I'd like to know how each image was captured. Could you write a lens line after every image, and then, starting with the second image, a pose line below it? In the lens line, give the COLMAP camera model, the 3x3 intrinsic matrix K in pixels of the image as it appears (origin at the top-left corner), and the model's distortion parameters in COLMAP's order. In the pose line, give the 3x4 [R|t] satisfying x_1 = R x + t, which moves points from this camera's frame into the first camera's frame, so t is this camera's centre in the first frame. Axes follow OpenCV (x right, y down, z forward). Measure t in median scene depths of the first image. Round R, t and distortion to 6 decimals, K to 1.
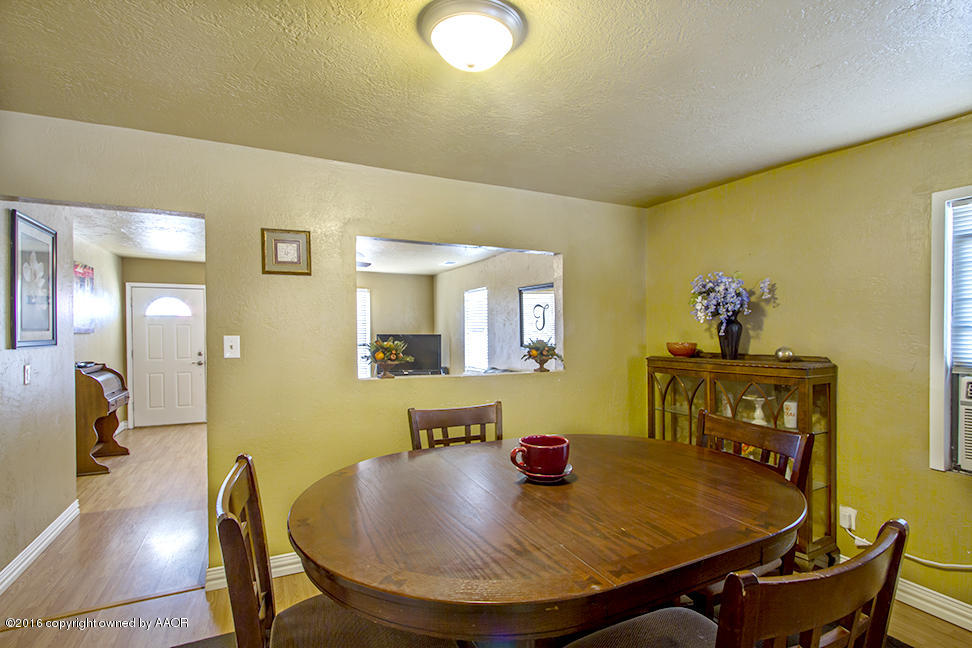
lens RADIAL K [[459.4, 0, 480.9], [0, 459.4, 325.5], [0, 0, 1]] dist [-0.024206, 0.000231]
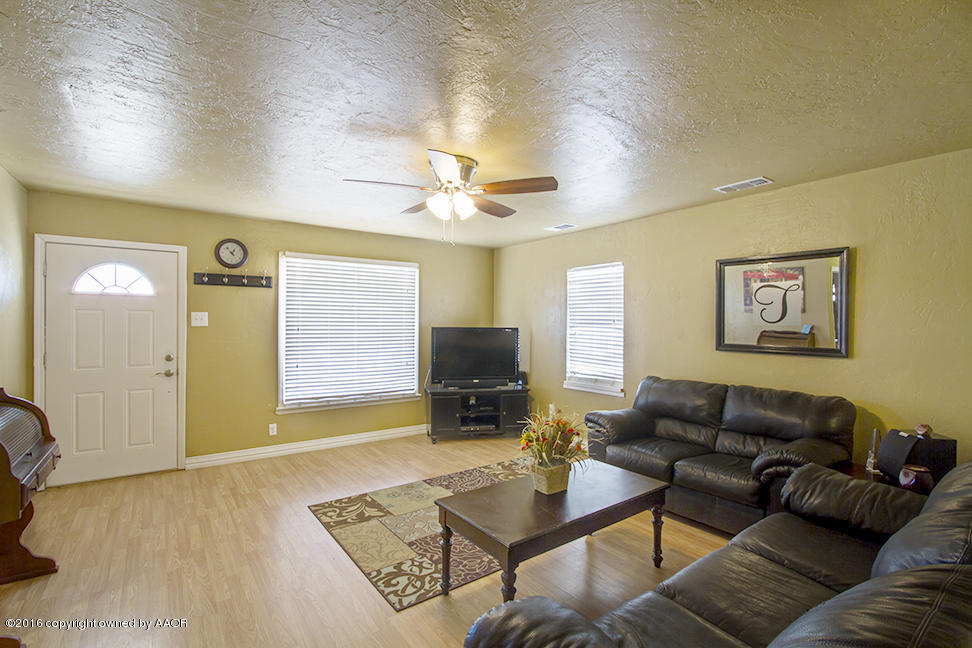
lens RADIAL K [[459.4, 0, 485.4], [0, 459.4, 313.7], [0, 0, 1]] dist [-0.024206, 0.000231]
pose [[0.986248, 0.011615, 0.164865, -0.304377], [-0.009196, 0.999839, -0.015429, 0.009067], [-0.165018, 0.013701, 0.986195, 0.337569]]
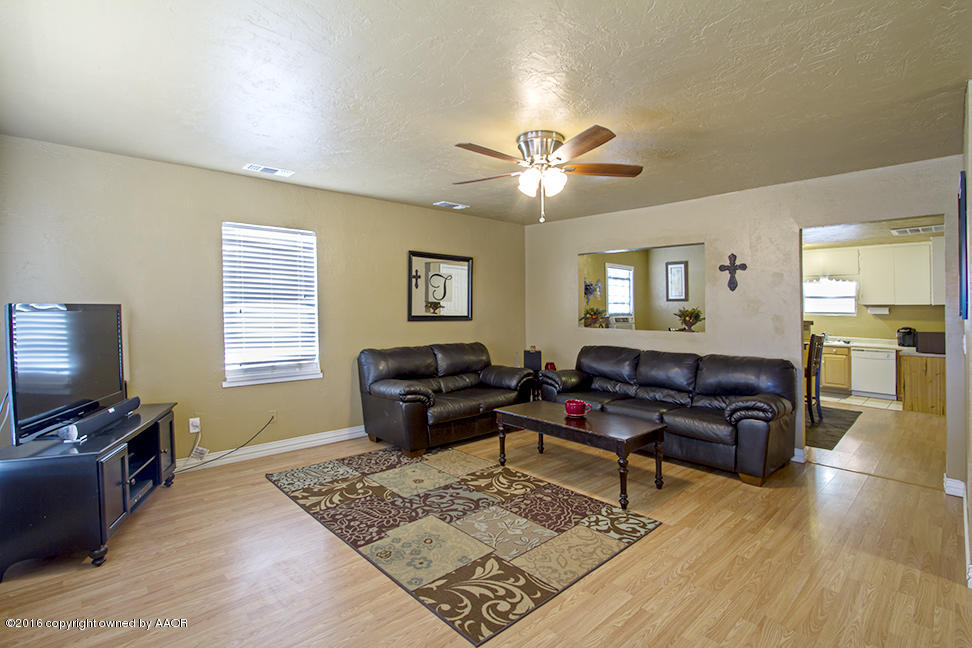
lens RADIAL K [[459.4, 0, 480.8], [0, 459.4, 302.3], [0, 0, 1]] dist [-0.024206, 0.000231]
pose [[-0.274621, 0.009926, 0.961501, -0.660493], [-0.012682, 0.999822, -0.013944, 0.022235], [-0.961469, -0.016023, -0.274446, 0.935742]]
